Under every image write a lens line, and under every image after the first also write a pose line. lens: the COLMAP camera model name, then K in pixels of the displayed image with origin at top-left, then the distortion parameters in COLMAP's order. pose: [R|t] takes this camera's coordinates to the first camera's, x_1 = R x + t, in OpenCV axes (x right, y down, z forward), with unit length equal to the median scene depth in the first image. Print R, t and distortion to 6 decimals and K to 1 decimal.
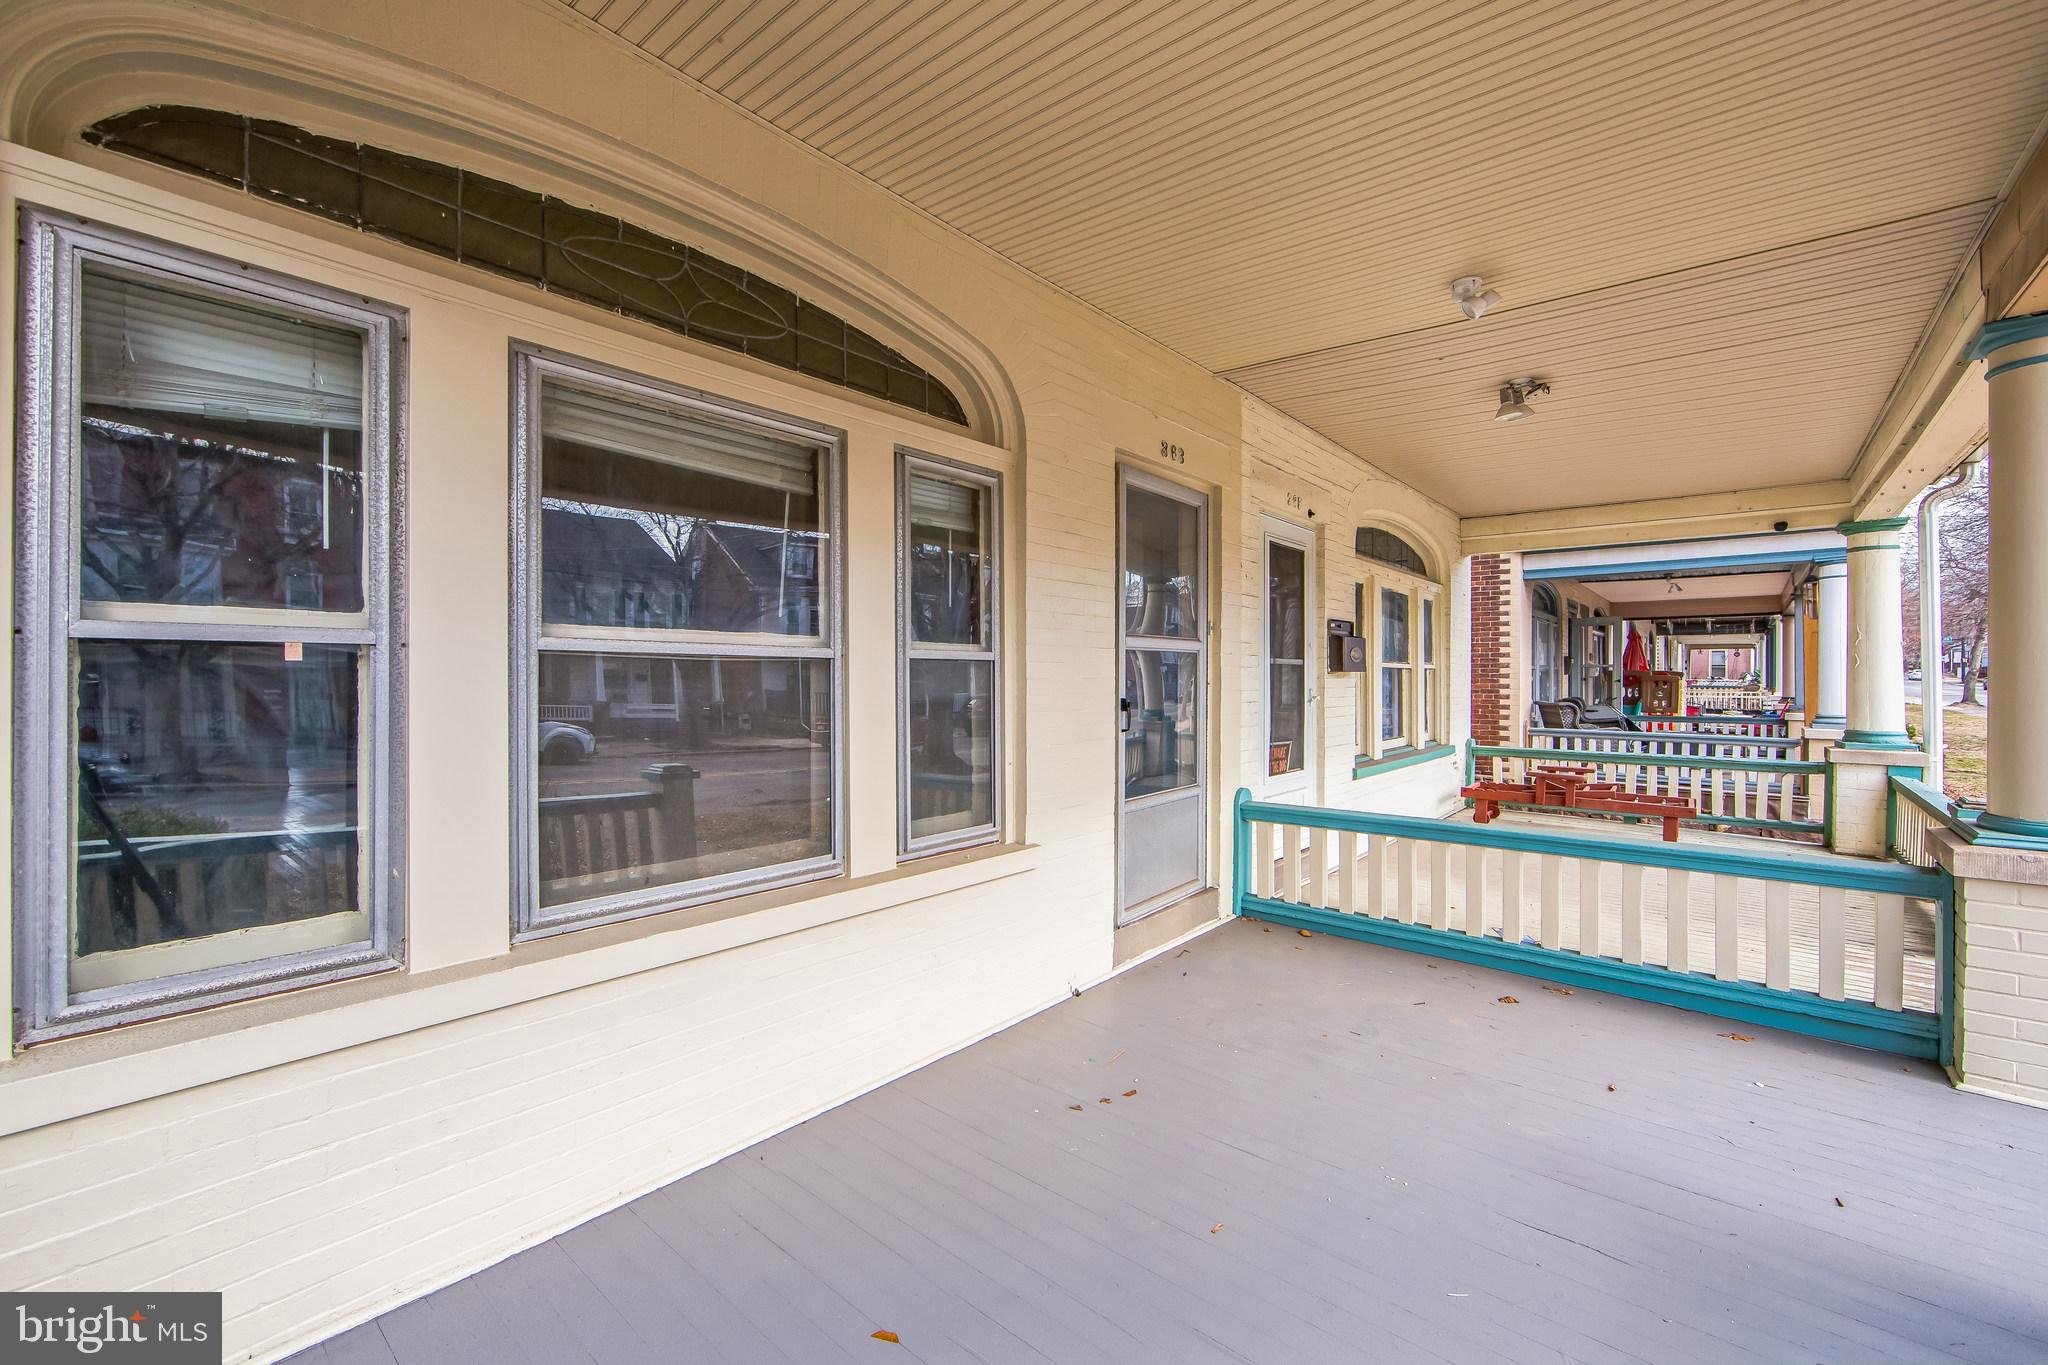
lens RADIAL K [[798.5, 0, 1024.0], [0, 798.5, 682.5], [0, 0, 1]] dist [-0.020775, 0.000051]
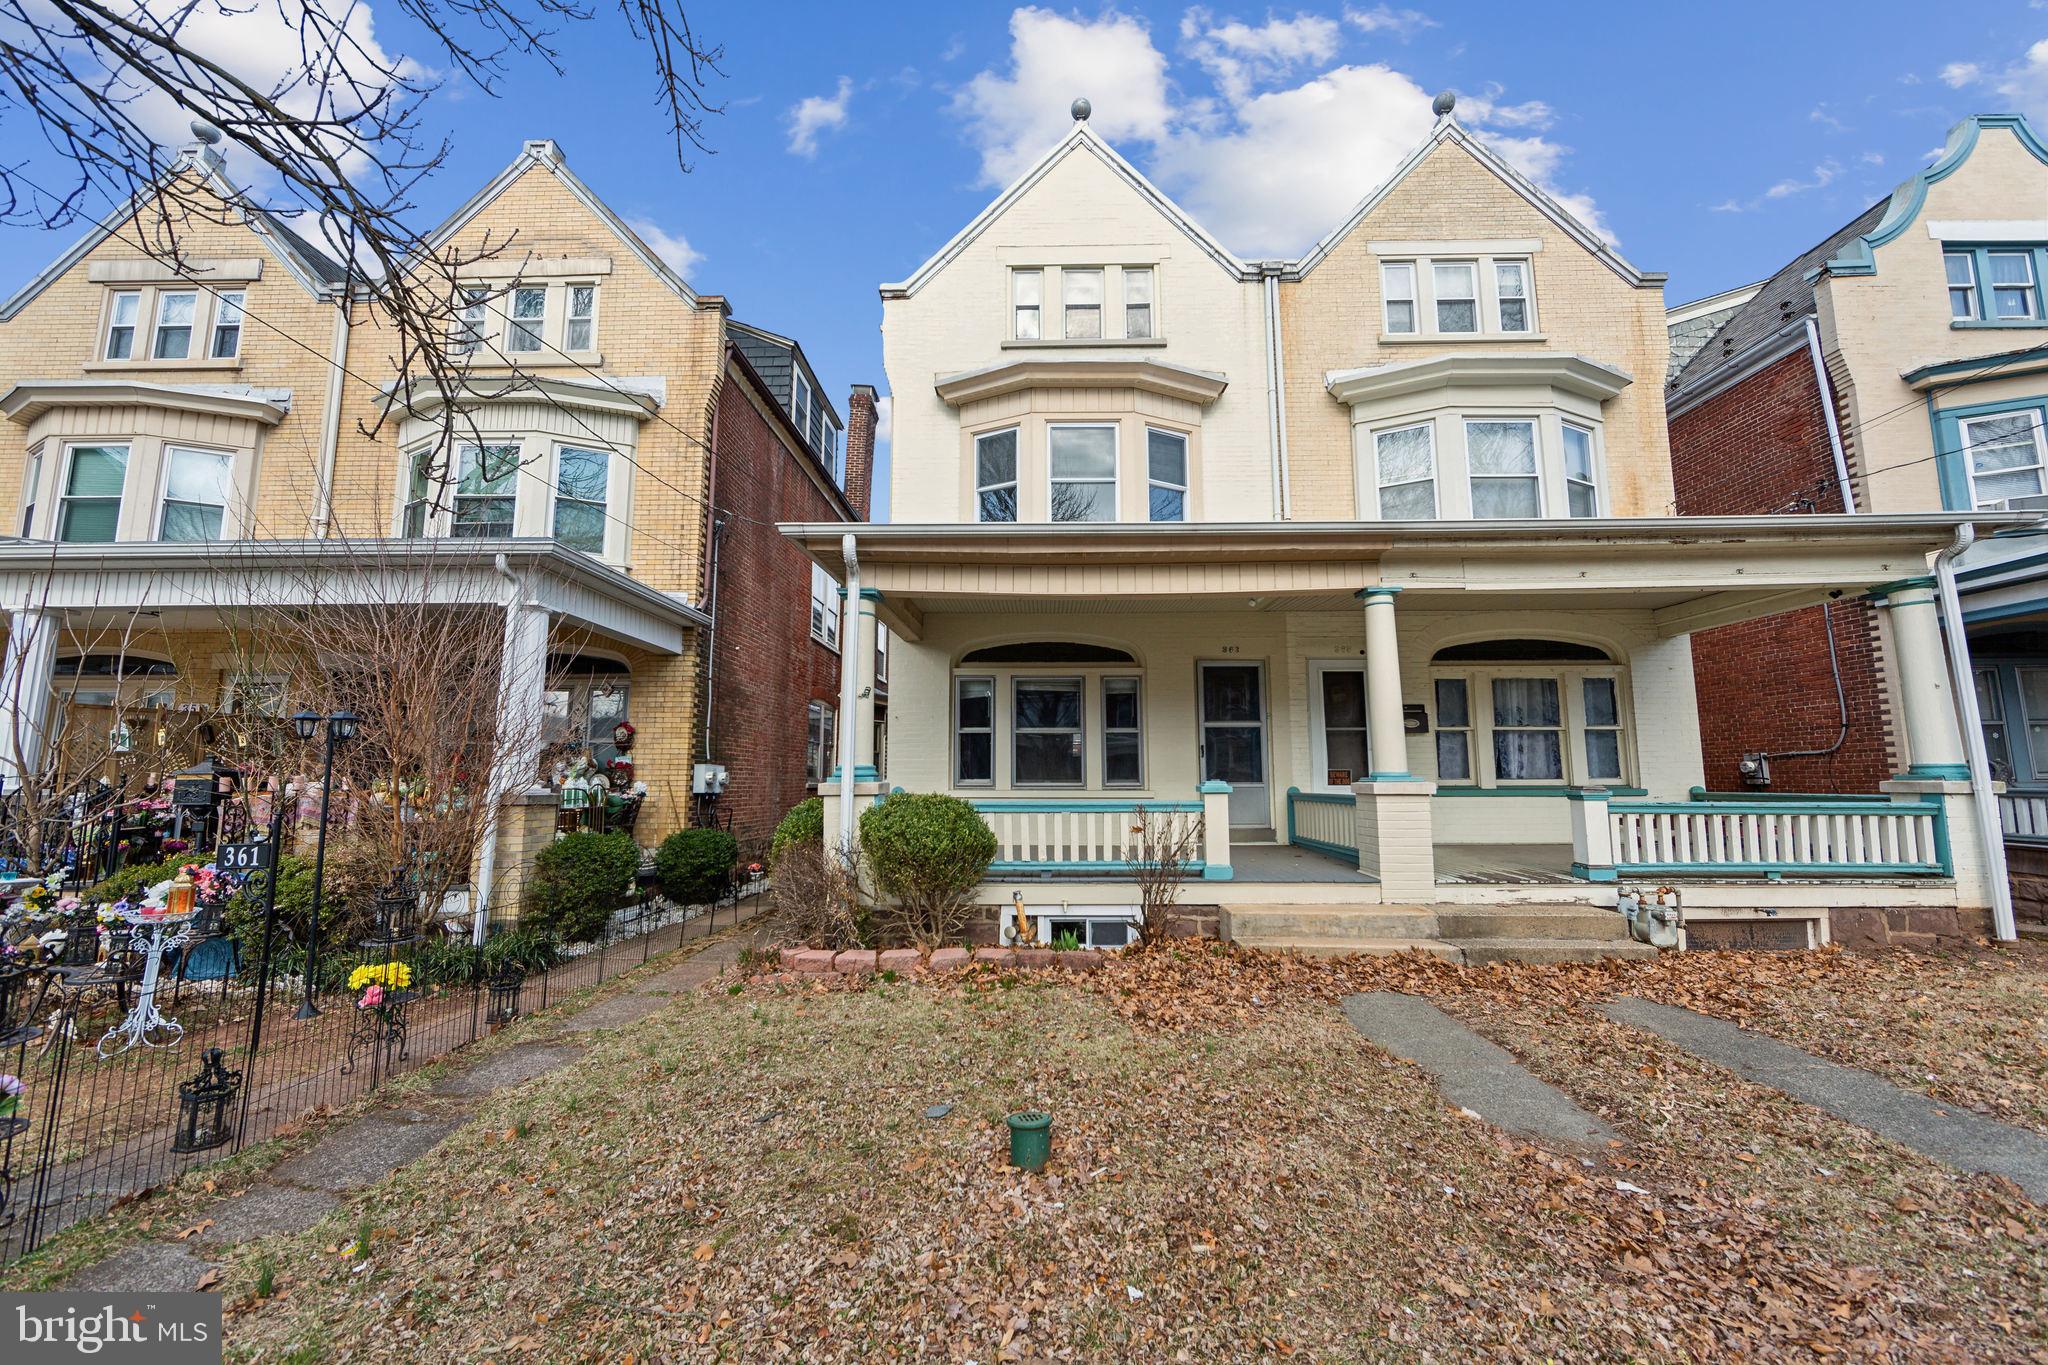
lens RADIAL K [[801.8, 0, 1024.0], [0, 801.8, 682.5], [0, 0, 1]] dist [0.000214, 0.000024]
pose [[0.589543, -0.096554, -0.801946, 1.849983], [-0.007991, 0.992084, -0.125321, 0.146828], [0.807698, 0.080290, 0.584104, -1.048524]]
